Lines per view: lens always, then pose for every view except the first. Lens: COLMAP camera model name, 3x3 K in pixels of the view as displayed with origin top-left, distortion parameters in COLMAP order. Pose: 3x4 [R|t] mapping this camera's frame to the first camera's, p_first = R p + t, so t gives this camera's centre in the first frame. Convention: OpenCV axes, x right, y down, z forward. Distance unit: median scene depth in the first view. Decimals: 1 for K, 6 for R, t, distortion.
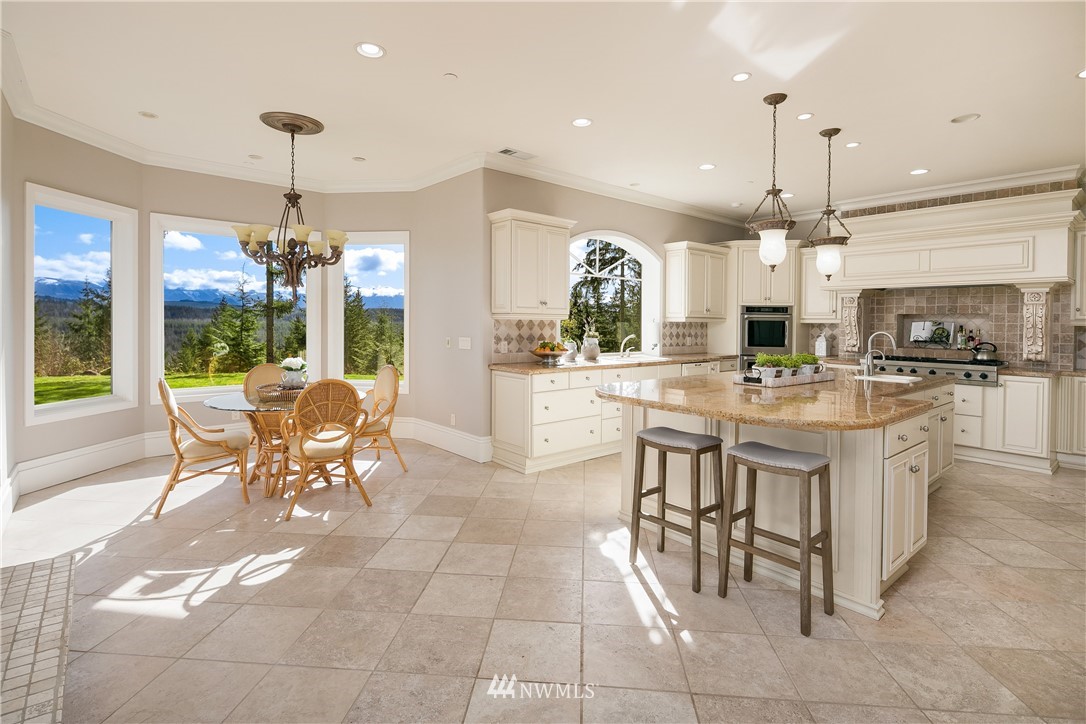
lens RADIAL K [[536.3, 0, 540.9], [0, 536.3, 317.9], [0, 0, 1]] dist [-0.000580, 0.000230]
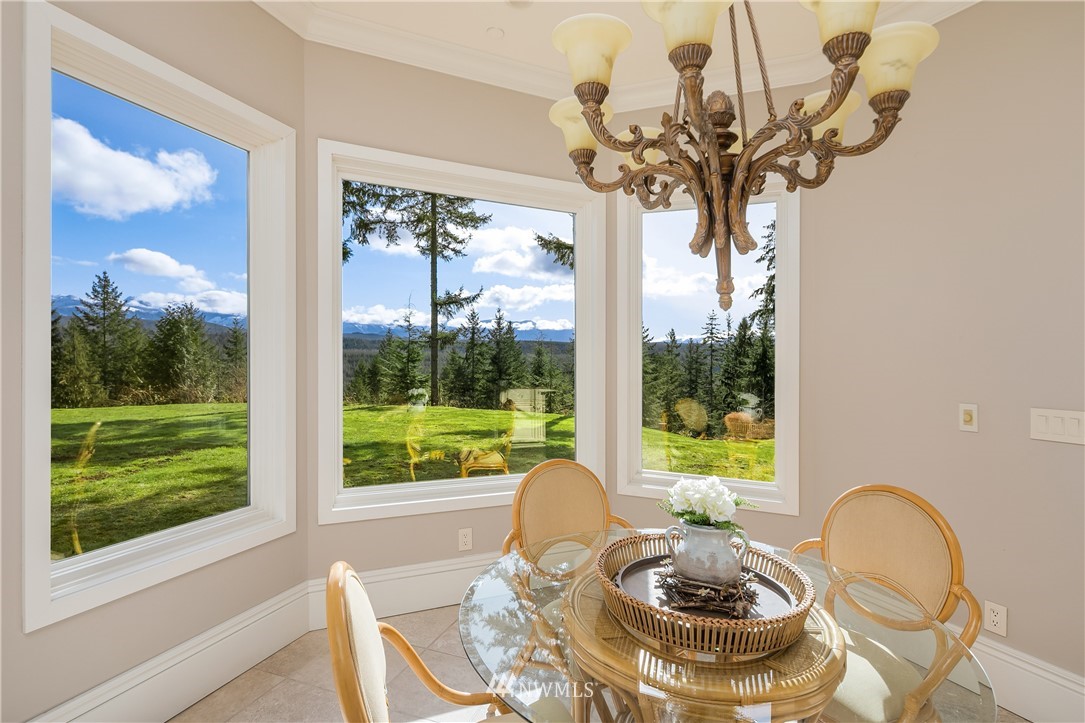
lens RADIAL K [[534.2, 0, 542.5], [0, 534.2, 361.5], [0, 0, 1]] dist [-0.001167, -0.000459]
pose [[0.968746, 0.013560, -0.247684, -0.070160], [-0.008513, 0.999734, 0.021438, -0.000317], [0.247909, -0.018659, 0.968604, 0.099439]]
